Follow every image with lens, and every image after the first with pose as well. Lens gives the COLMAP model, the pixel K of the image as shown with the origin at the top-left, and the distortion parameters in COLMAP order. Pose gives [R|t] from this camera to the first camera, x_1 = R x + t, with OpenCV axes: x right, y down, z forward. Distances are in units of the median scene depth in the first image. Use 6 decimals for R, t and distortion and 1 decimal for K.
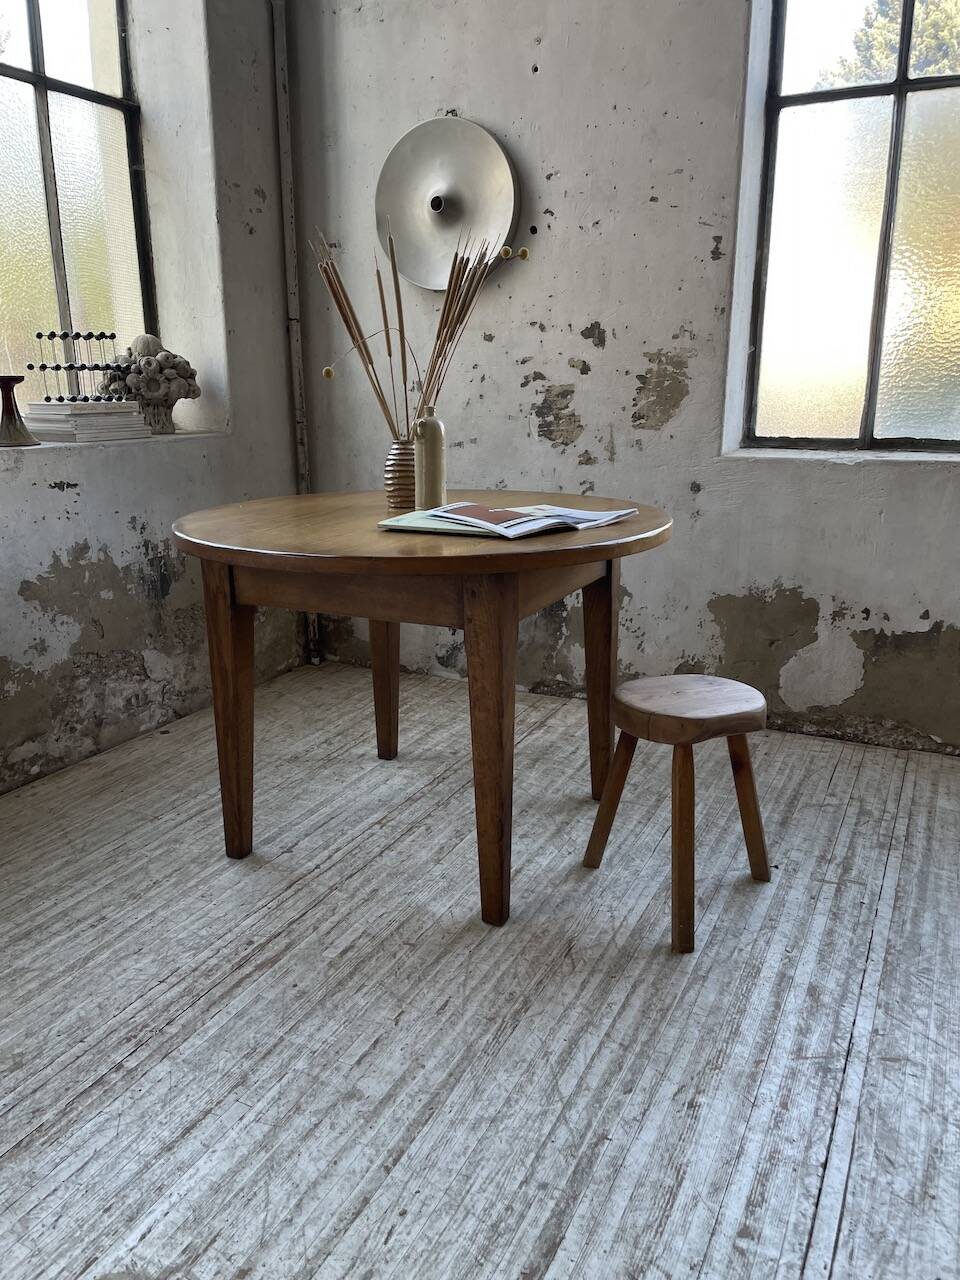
lens RADIAL K [[968.9, 0, 472.2], [0, 968.9, 639.8], [0, 0, 1]] dist [0.087613, -0.118663]
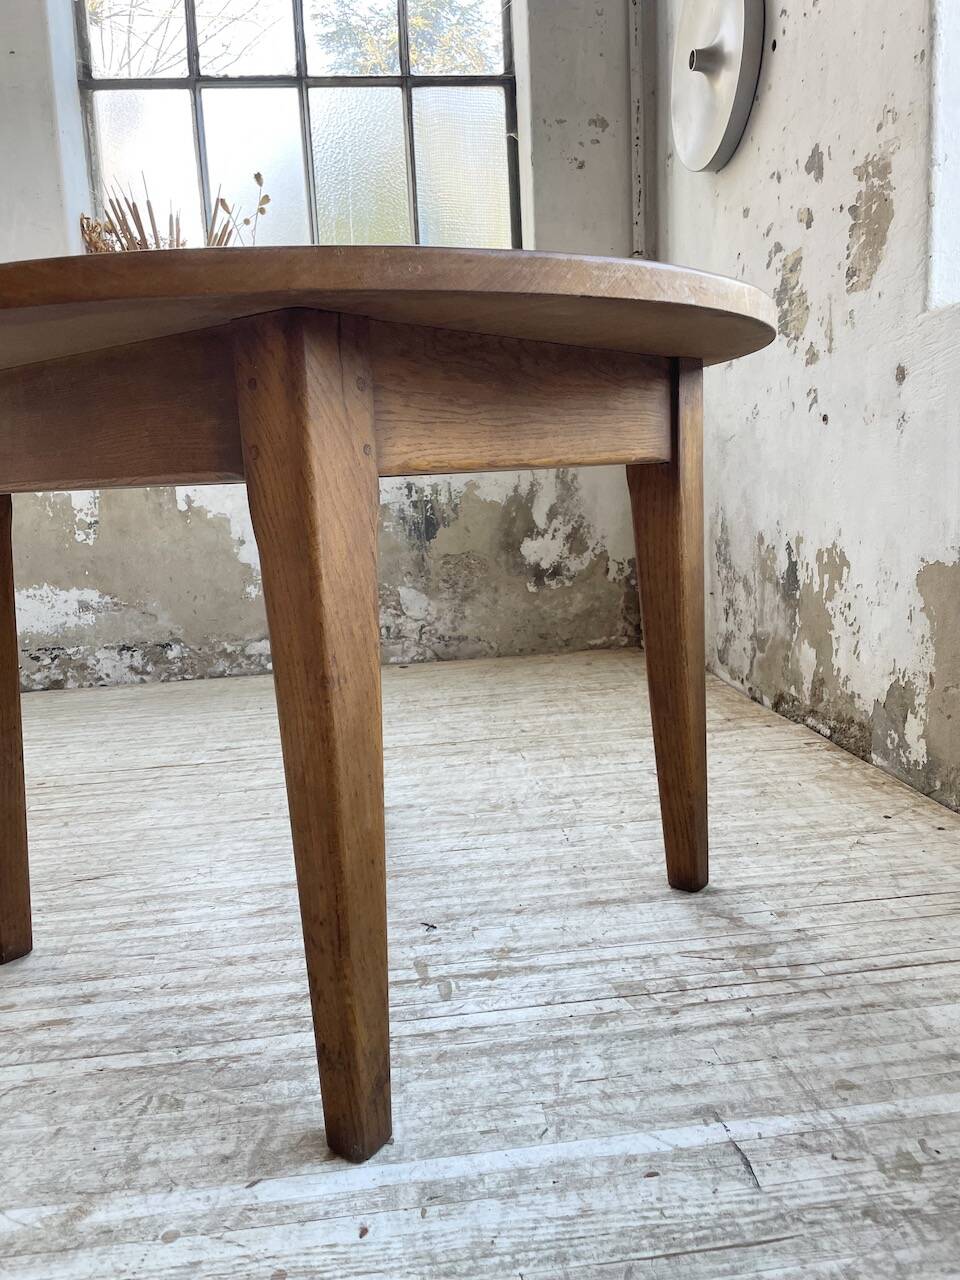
lens RADIAL K [[968.9, 0, 484.9], [0, 968.9, 630.4], [0, 0, 1]] dist [0.087613, -0.118663]
pose [[0.552819, 0.105535, -0.826592, 0.771068], [-0.170020, 0.985366, 0.012098, 0.037755], [0.815773, 0.133850, 0.562672, 0.638295]]
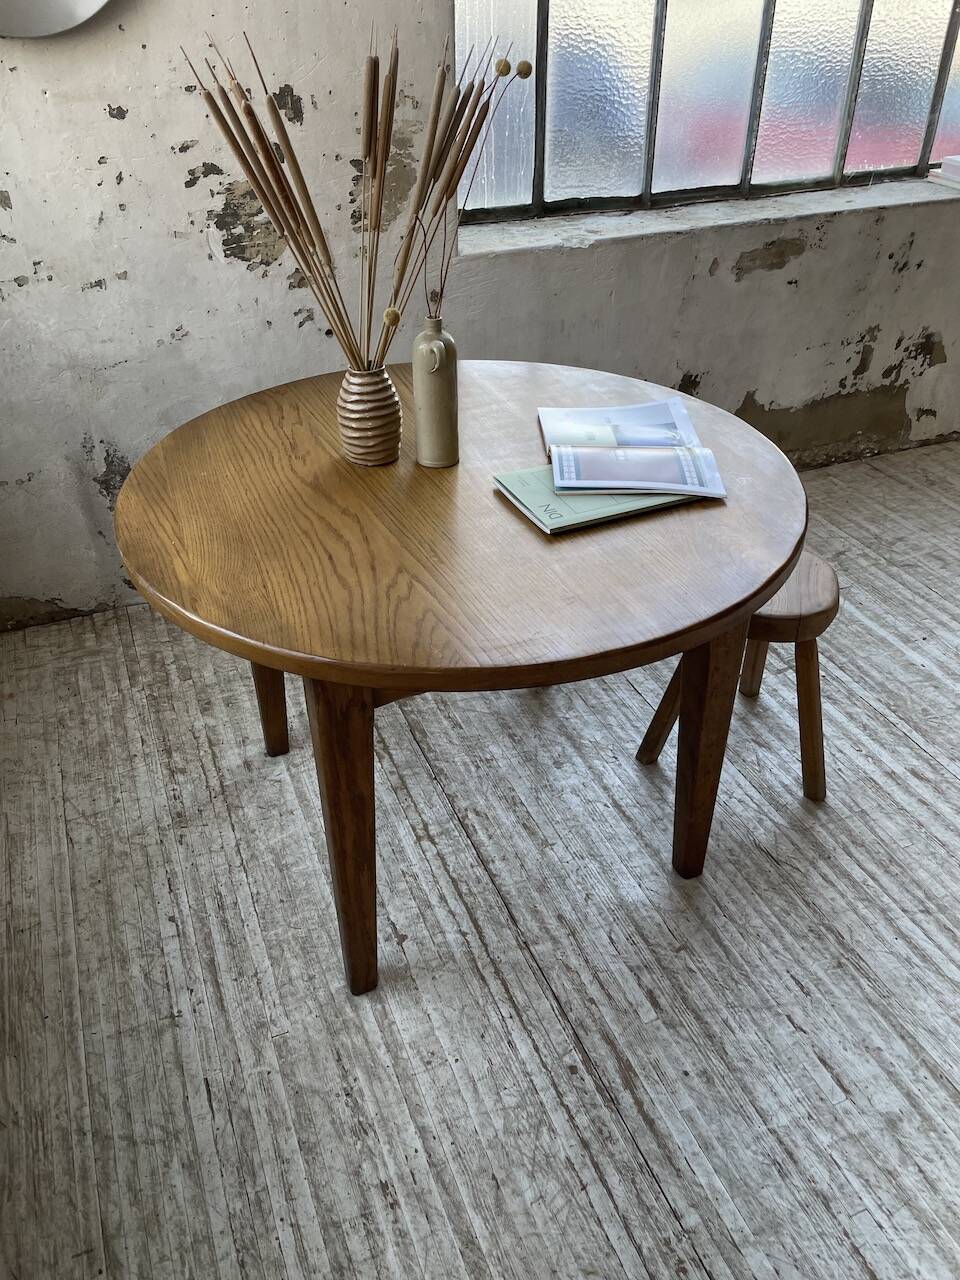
lens RADIAL K [[968.9, 0, 478.7], [0, 968.9, 634.2], [0, 0, 1]] dist [0.087613, -0.118663]
pose [[0.653691, -0.426727, 0.624973, -0.529951], [0.194797, 0.892906, 0.405922, -0.303117], [-0.731260, -0.143605, 0.666810, 0.468827]]
